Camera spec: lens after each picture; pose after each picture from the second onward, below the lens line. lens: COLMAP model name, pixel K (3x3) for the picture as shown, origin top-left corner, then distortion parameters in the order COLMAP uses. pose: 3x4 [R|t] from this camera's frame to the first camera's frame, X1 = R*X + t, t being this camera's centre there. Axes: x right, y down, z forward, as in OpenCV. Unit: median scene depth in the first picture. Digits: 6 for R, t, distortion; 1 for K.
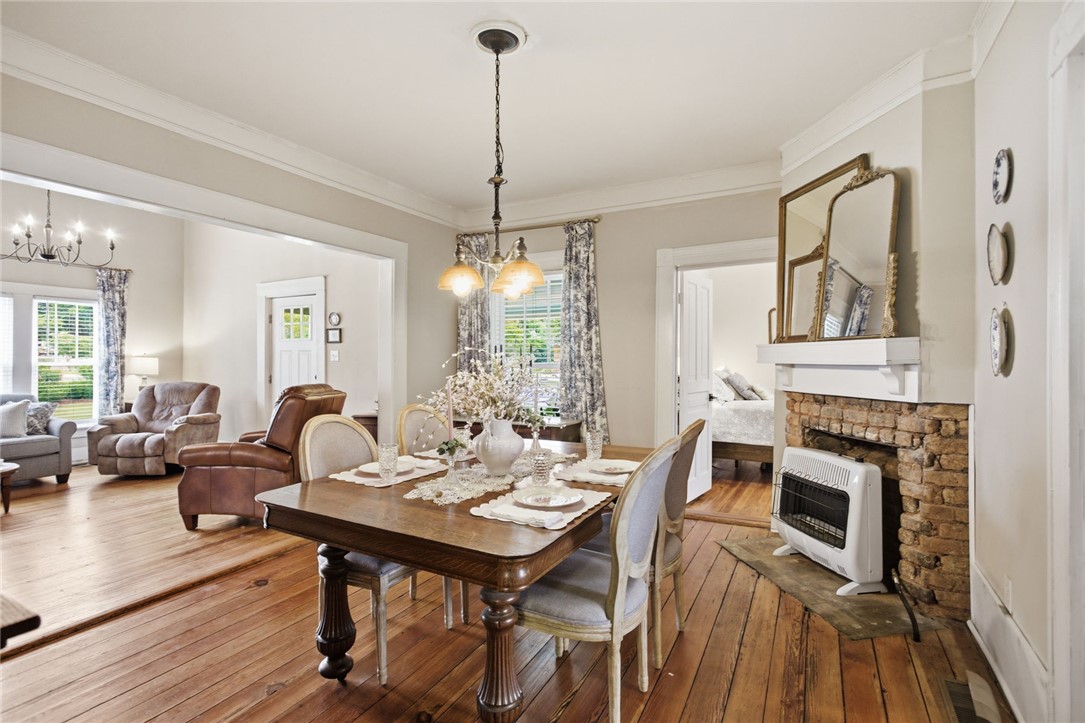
lens RADIAL K [[527.8, 0, 545.3], [0, 527.8, 358.3], [0, 0, 1]] dist [-0.004890, 0.003083]
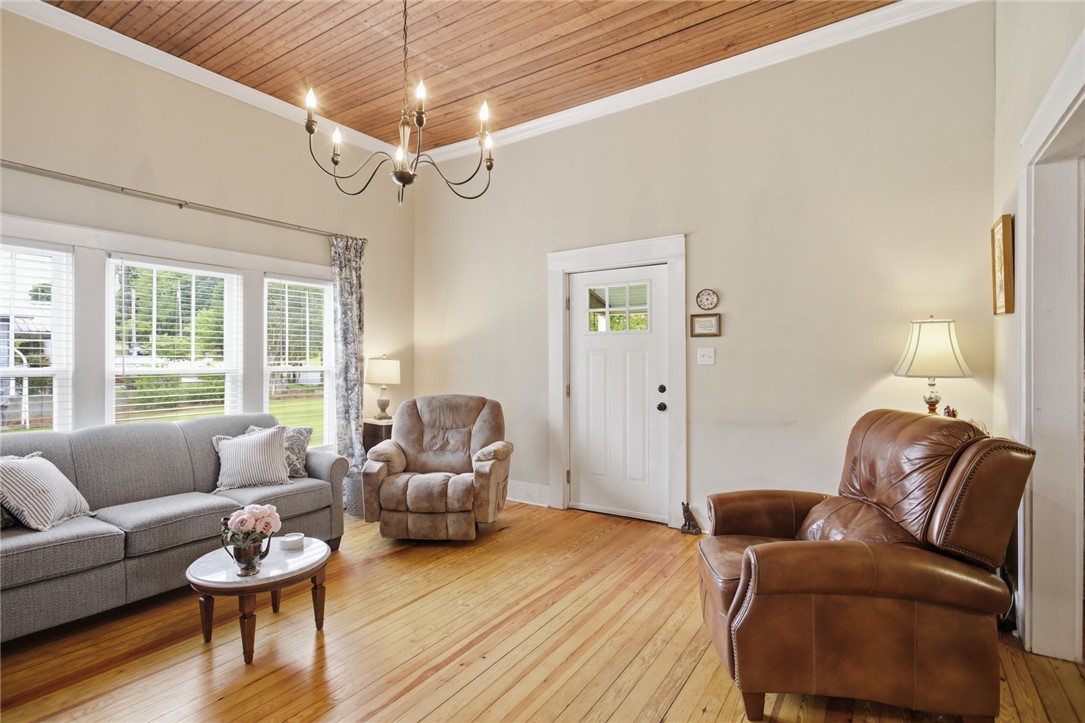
lens RADIAL K [[527.8, 0, 539.2], [0, 527.8, 361.9], [0, 0, 1]] dist [-0.004890, 0.003083]
pose [[0.995759, -0.003469, -0.091936, -0.515404], [0.003779, 0.999988, 0.003206, -0.000574], [0.091924, -0.003540, 0.995760, 0.318234]]
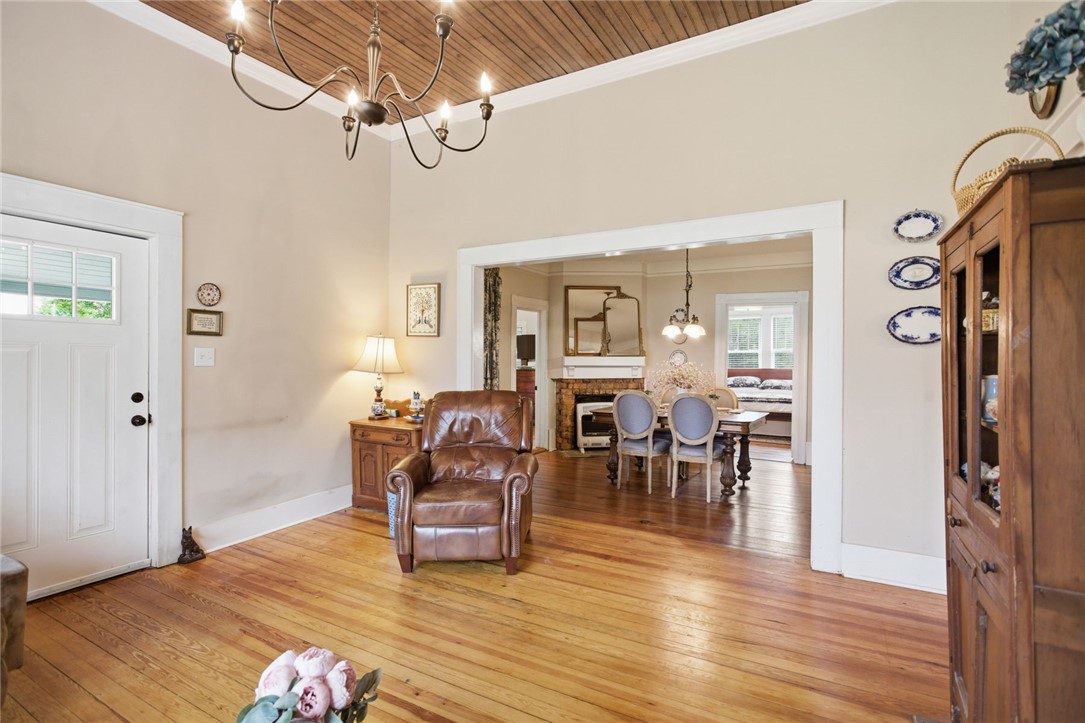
lens RADIAL K [[527.8, 0, 539.0], [0, 527.8, 360.3], [0, 0, 1]] dist [-0.004890, 0.003083]
pose [[0.037908, 0.005751, 0.999265, -0.917176], [-0.003655, 0.999978, -0.005617, 0.000786], [-0.999275, -0.003439, 0.037928, 0.575613]]
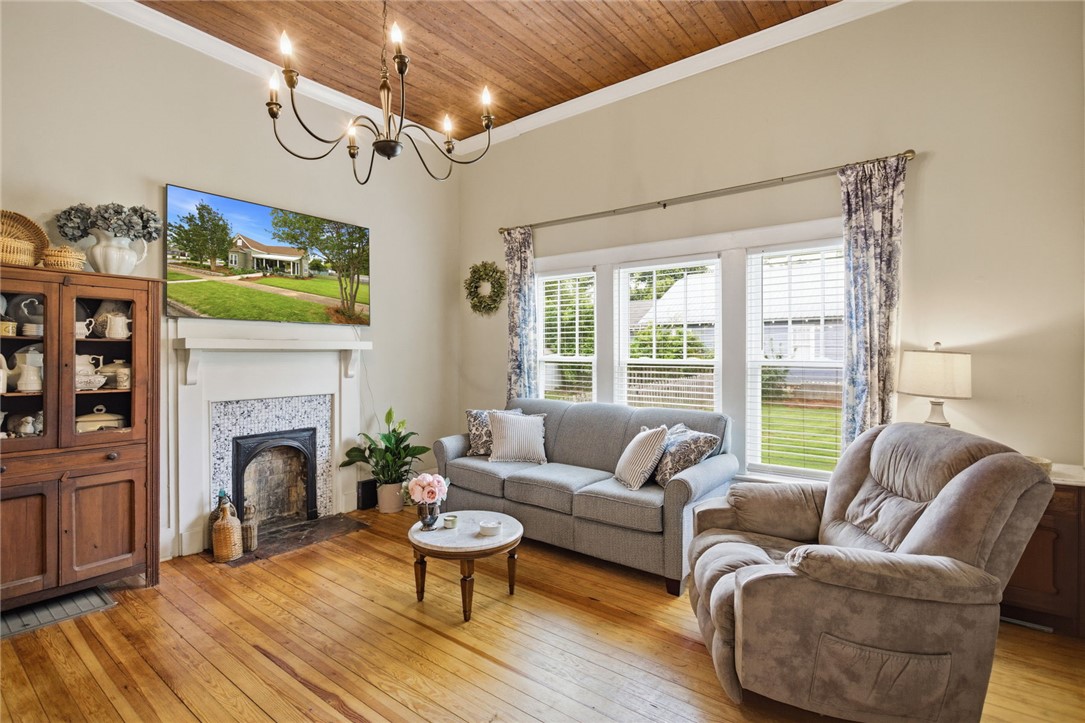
lens RADIAL K [[527.8, 0, 551.2], [0, 527.8, 350.3], [0, 0, 1]] dist [-0.004890, 0.003083]
pose [[-0.155255, 0.000174, -0.987874, -0.332355], [0.000402, 1.000000, 0.000113, -0.003746], [0.987874, -0.000380, -0.155255, 0.825526]]
